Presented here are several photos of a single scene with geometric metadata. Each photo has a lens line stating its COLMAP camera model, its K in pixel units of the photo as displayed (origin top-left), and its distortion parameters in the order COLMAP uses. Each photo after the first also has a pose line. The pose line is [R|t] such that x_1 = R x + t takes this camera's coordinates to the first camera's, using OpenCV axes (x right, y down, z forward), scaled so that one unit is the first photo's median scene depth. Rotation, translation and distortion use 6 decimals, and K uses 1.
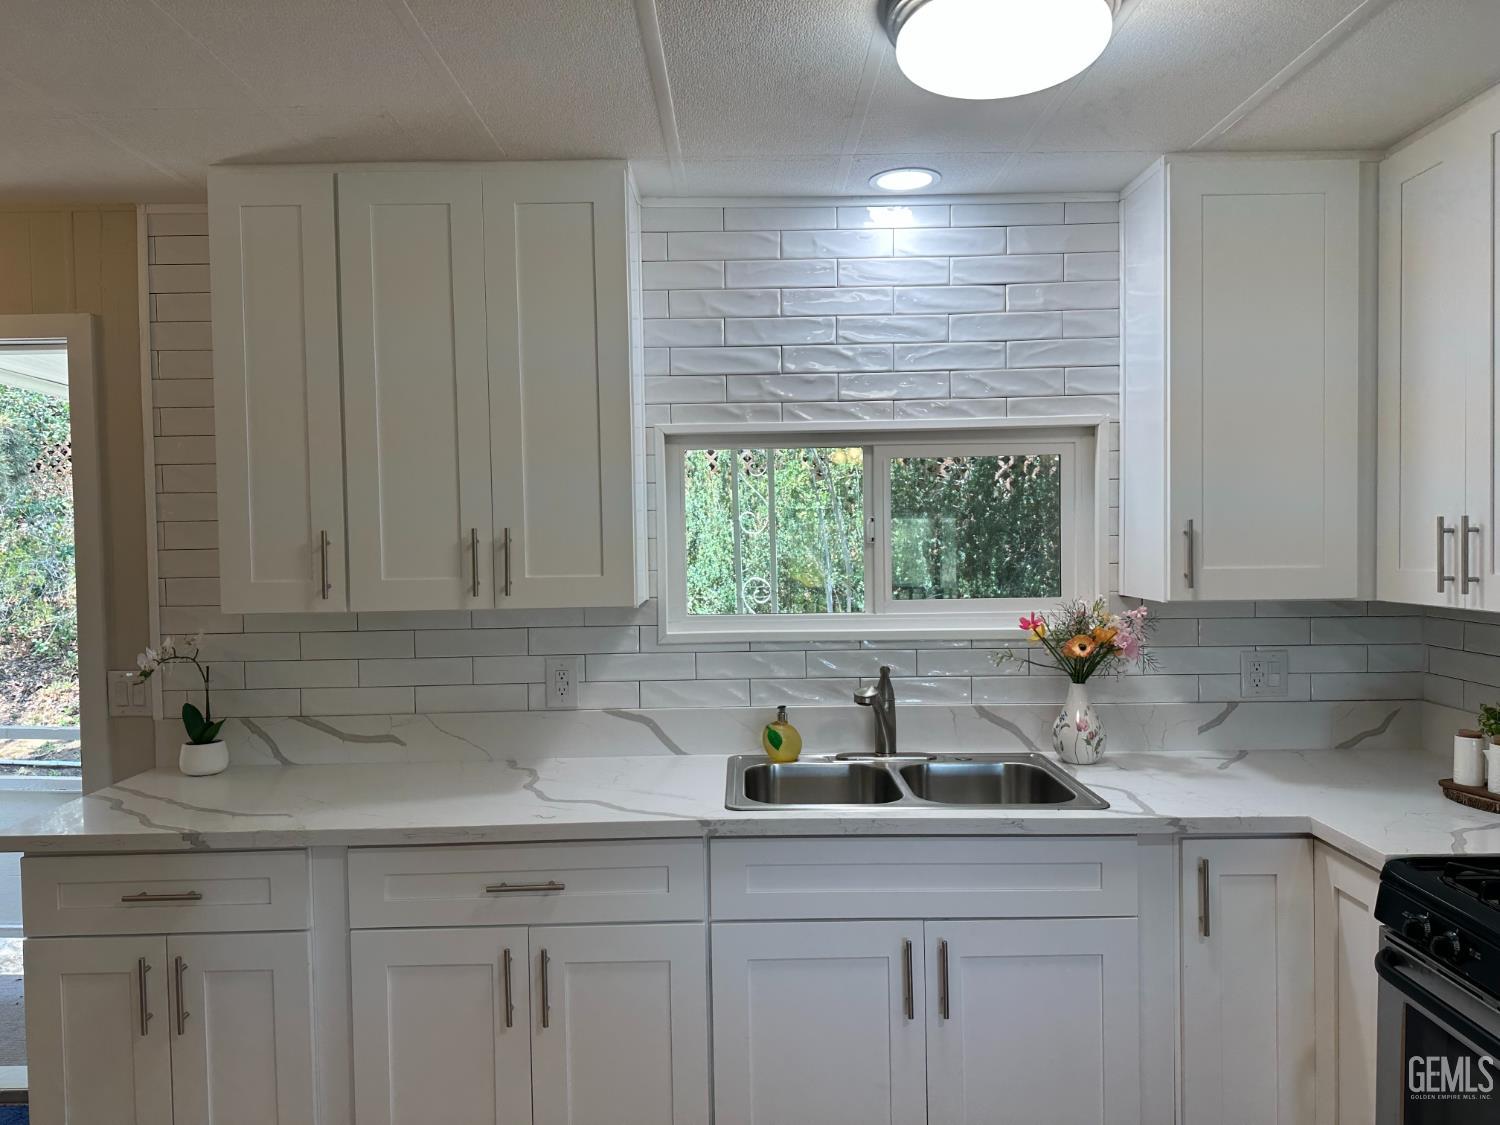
lens RADIAL K [[1044.4, 0, 747.6], [0, 1044.4, 552.7], [0, 0, 1]] dist [0.116439, -0.146837]
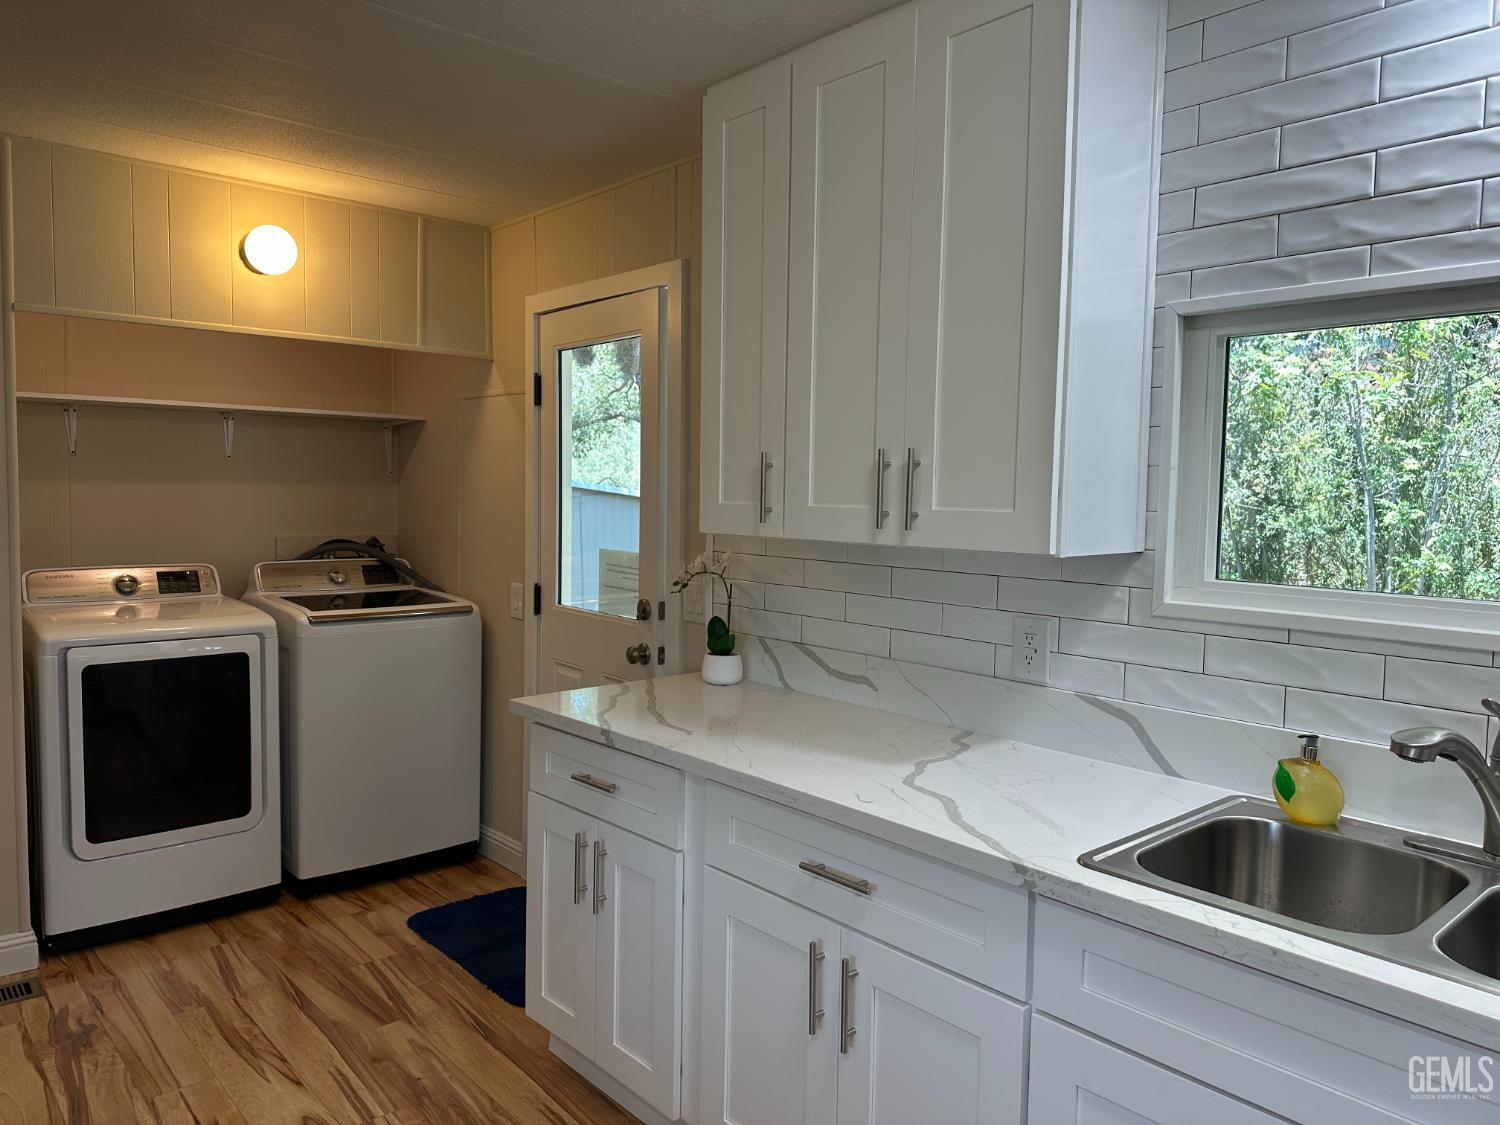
lens RADIAL K [[1044.4, 0, 747.6], [0, 1044.4, 552.7], [0, 0, 1]] dist [0.116439, -0.146837]
pose [[0.663951, 0.073509, -0.744155, 0.275918], [-0.042376, 0.997256, 0.060702, 0.012728], [0.746575, -0.008768, 0.665244, 0.325865]]
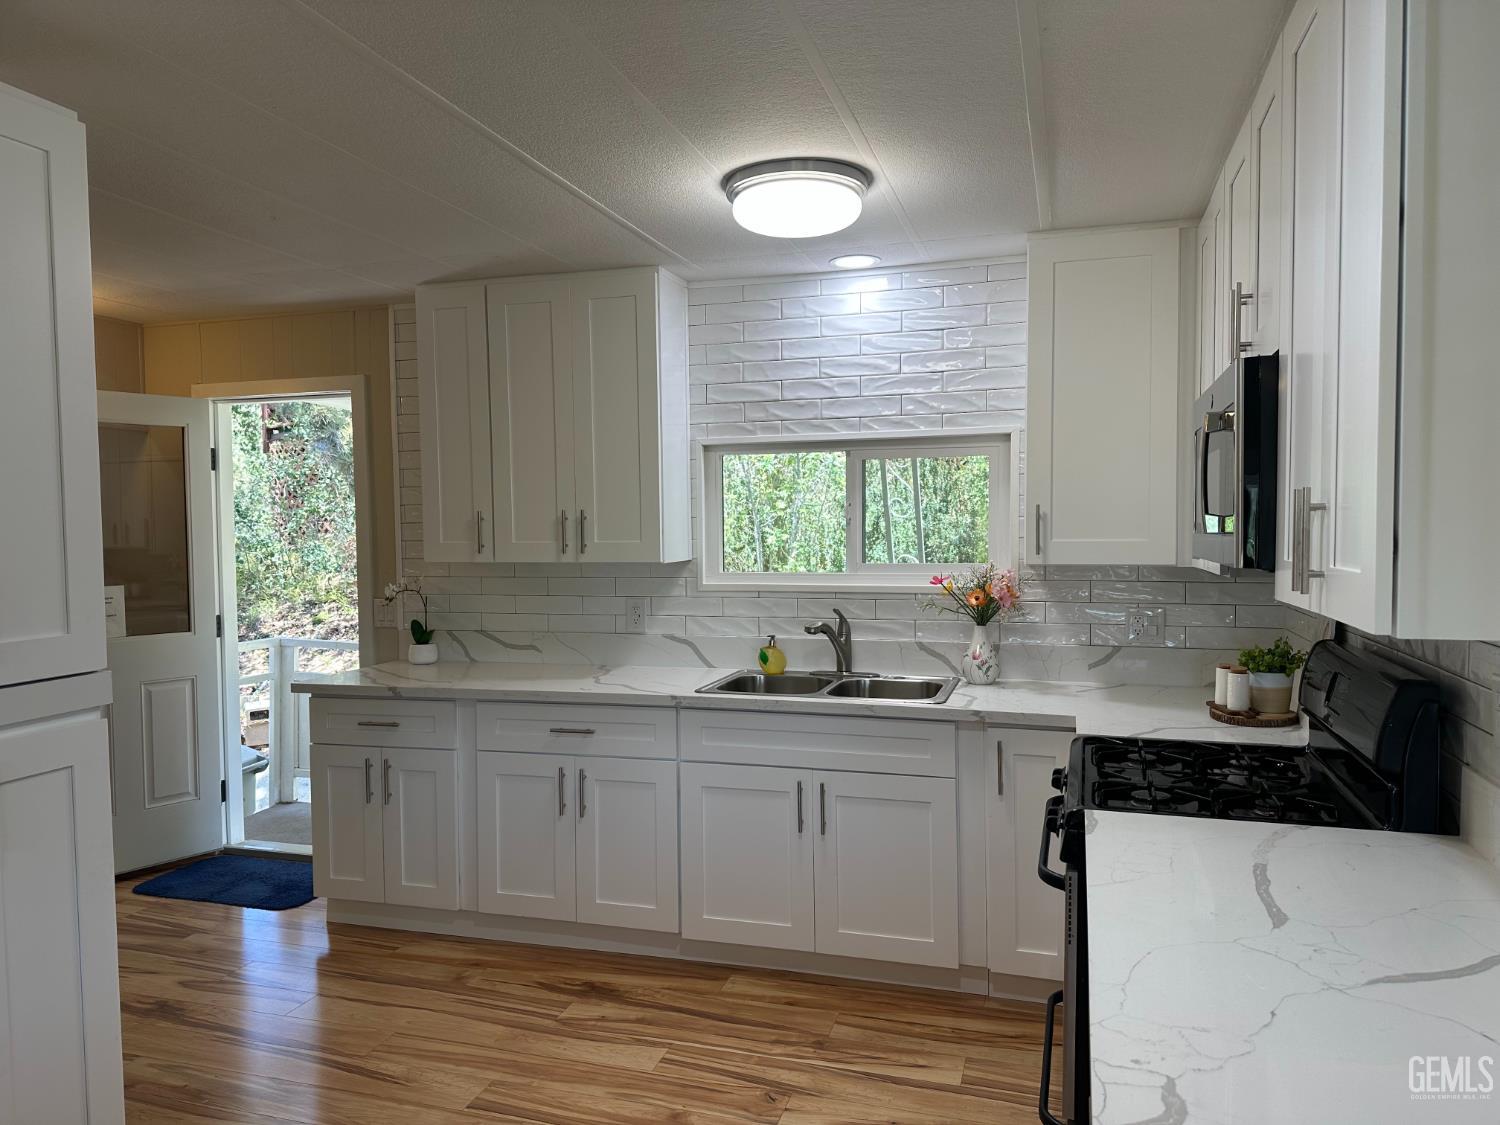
lens RADIAL K [[1049.4, 0, 756.3], [0, 1049.4, 558.2], [0, 0, 1]] dist [0.125883, 0.000289]
pose [[0.956843, 0.015431, -0.290195, 0.426317], [-0.010238, 0.999759, 0.019404, 0.013763], [0.290425, -0.015595, 0.956771, -0.374672]]
